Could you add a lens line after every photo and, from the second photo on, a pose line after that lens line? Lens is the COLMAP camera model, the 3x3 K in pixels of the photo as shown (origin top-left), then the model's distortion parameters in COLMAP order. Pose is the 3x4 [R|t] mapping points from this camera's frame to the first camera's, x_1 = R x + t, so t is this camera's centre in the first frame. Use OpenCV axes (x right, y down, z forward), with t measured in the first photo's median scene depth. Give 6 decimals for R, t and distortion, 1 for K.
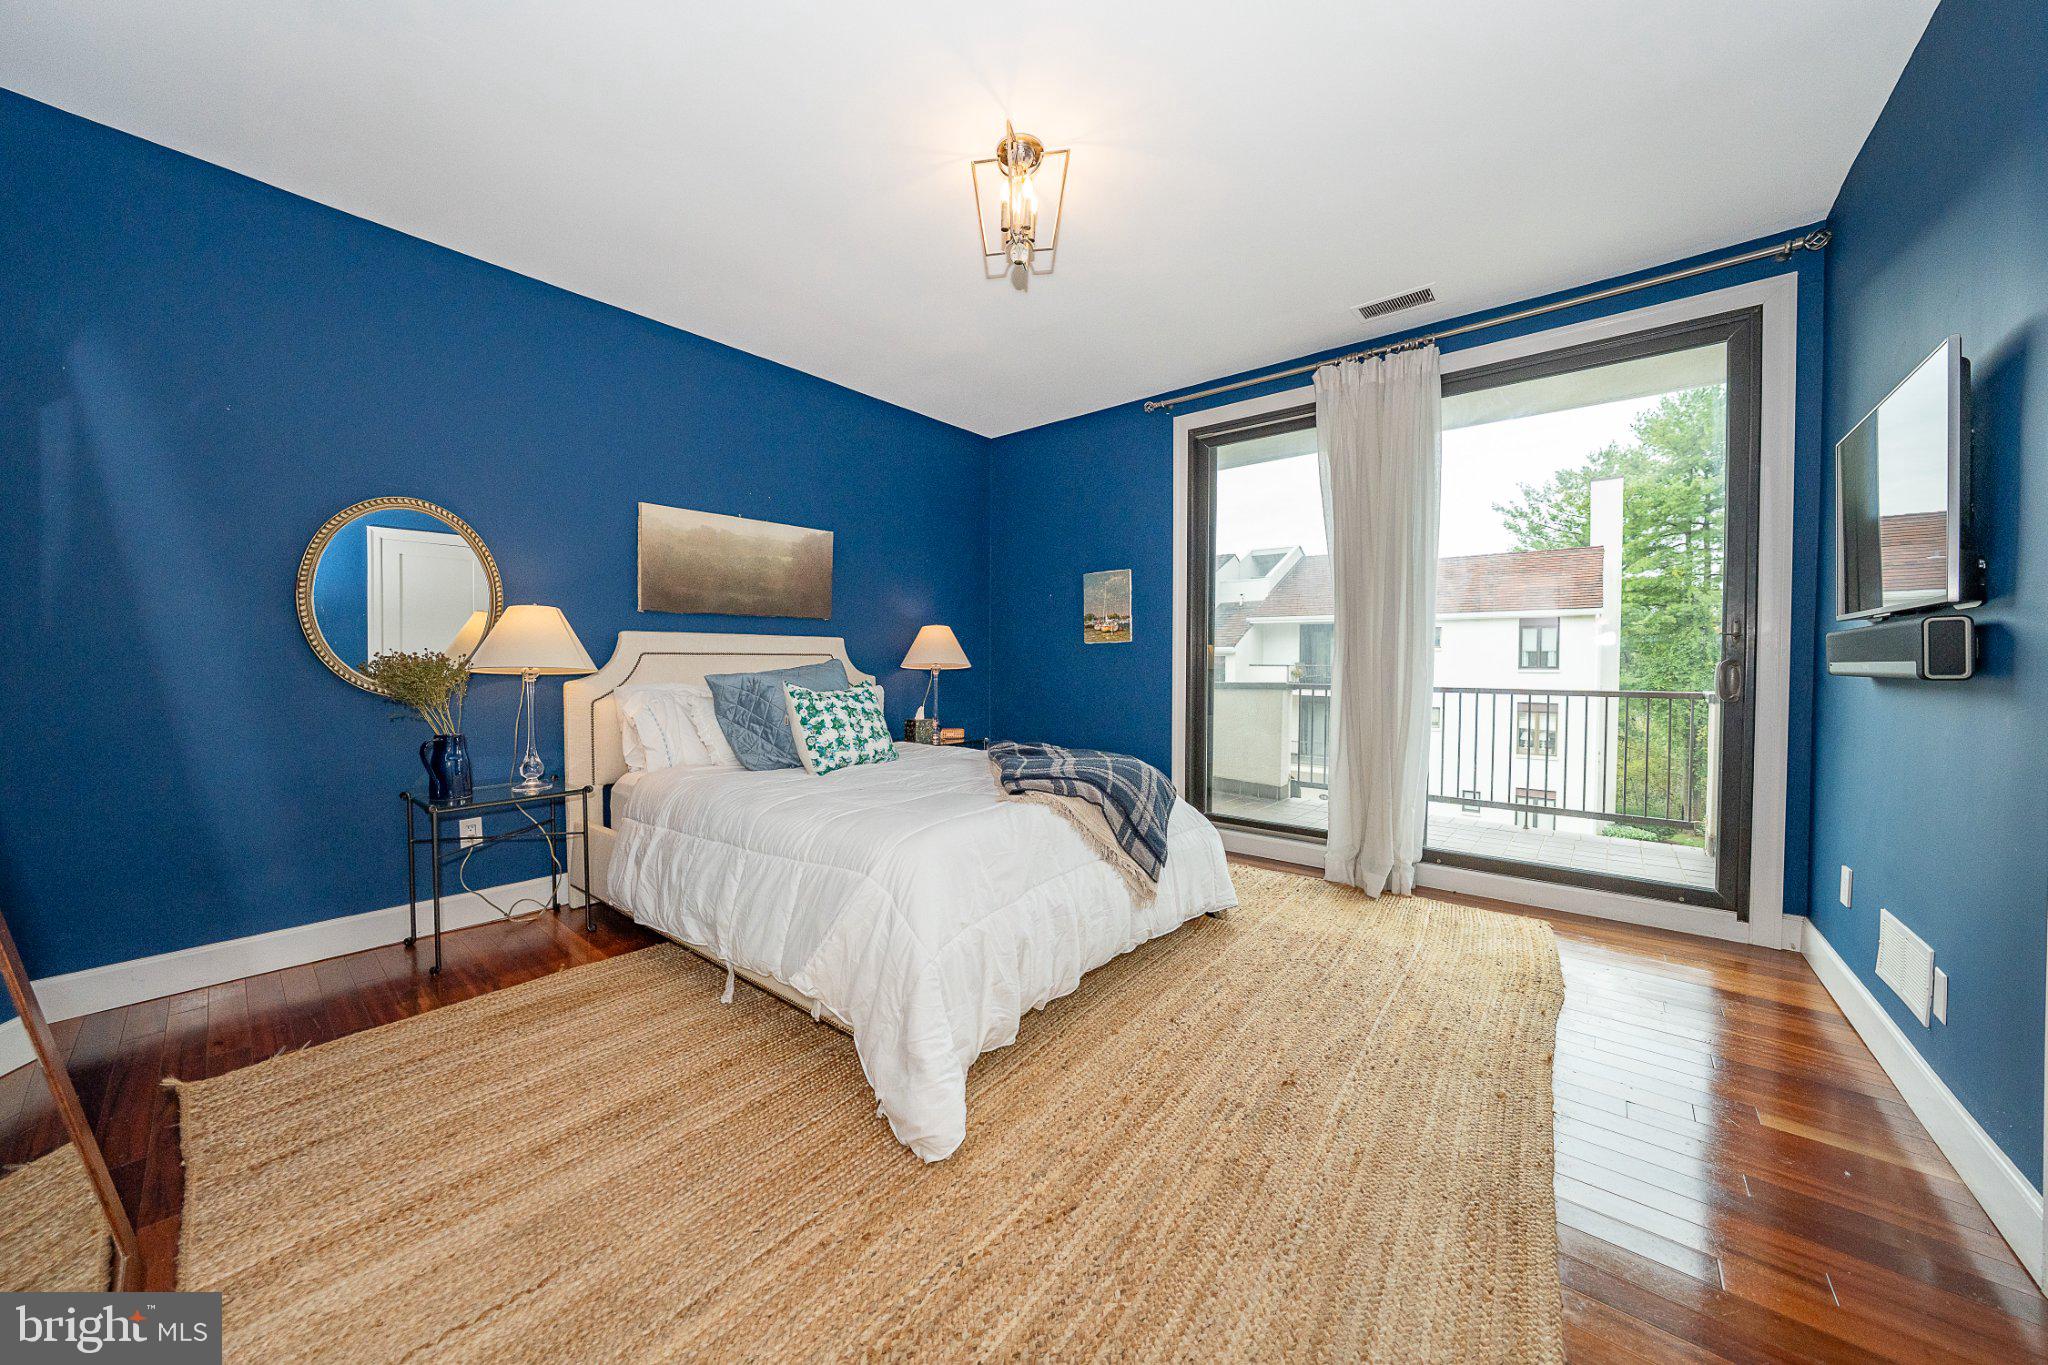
lens RADIAL K [[703.6, 0, 1027.0], [0, 703.6, 678.9], [0, 0, 1]] dist [0.000517, 0.000030]
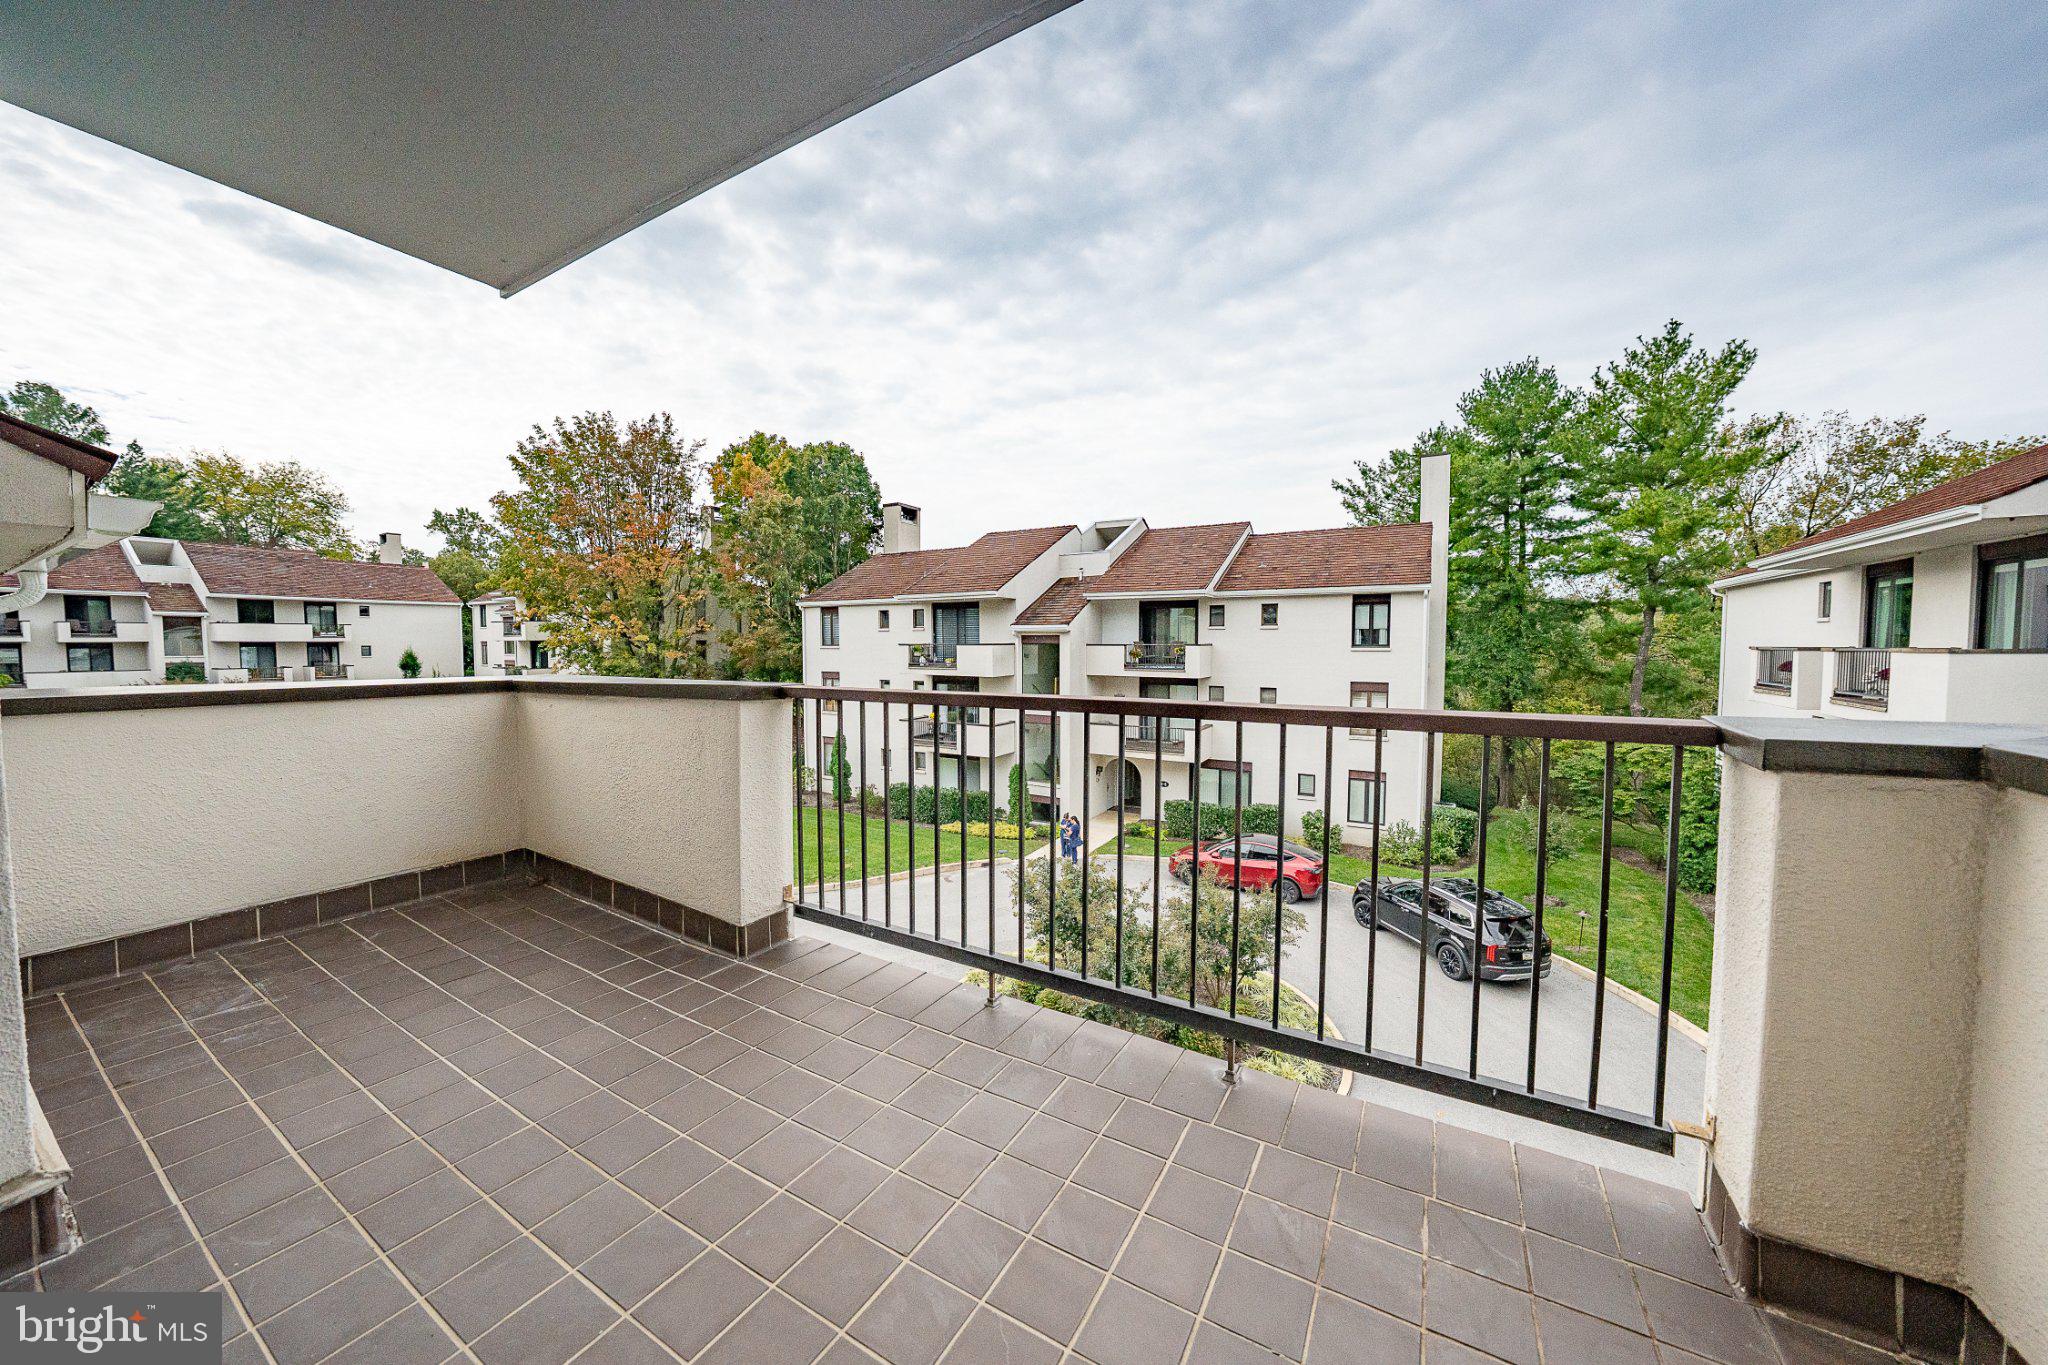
lens RADIAL K [[703.6, 0, 1016.9], [0, 703.6, 680.8], [0, 0, 1]] dist [0.000517, 0.000030]
pose [[0.988021, -0.012637, 0.153799, 0.077763], [0.008089, 0.999512, 0.030157, -0.001067], [-0.154105, -0.028552, 0.987642, 0.094531]]
